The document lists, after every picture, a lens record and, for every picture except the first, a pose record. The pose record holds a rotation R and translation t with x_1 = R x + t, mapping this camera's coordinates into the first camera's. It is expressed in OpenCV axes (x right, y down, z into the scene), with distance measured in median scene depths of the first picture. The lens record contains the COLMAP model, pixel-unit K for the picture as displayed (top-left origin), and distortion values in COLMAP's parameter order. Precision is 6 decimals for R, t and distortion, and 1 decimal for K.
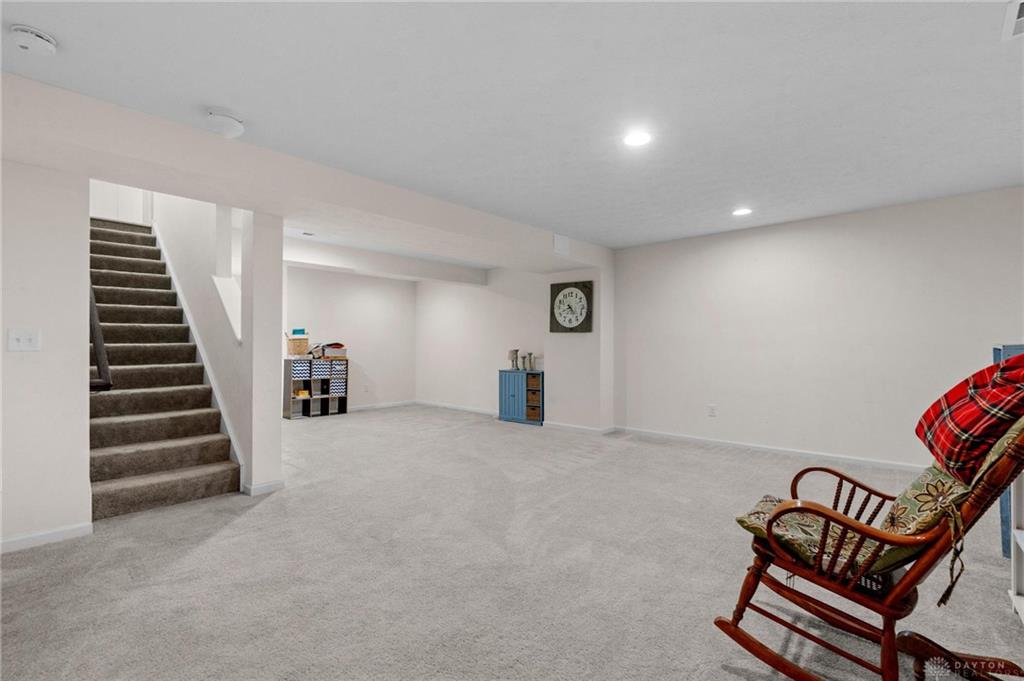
lens RADIAL K [[465.0, 0, 512.0], [0, 465.0, 340.5], [0, 0, 1]] dist [-0.001715, -0.000124]
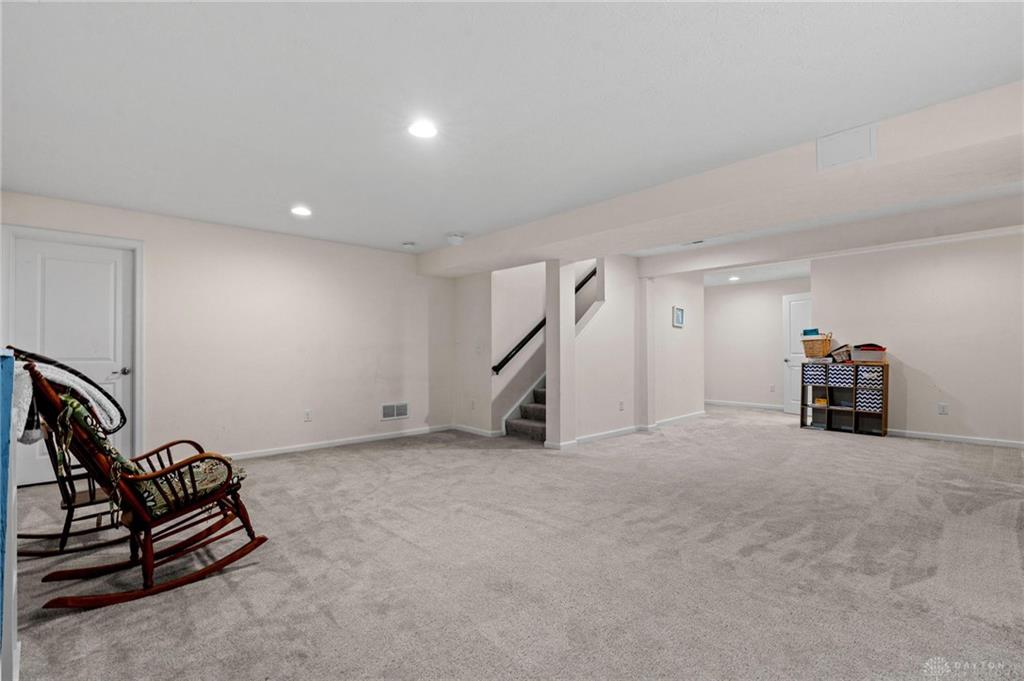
lens RADIAL K [[465.0, 0, 512.0], [0, 465.0, 340.5], [0, 0, 1]] dist [-0.001715, -0.000124]
pose [[-0.064506, -0.007540, -0.997889, 0.471447], [0.019318, 0.999775, -0.008803, -0.005852], [0.997730, -0.019845, -0.064346, 0.464733]]
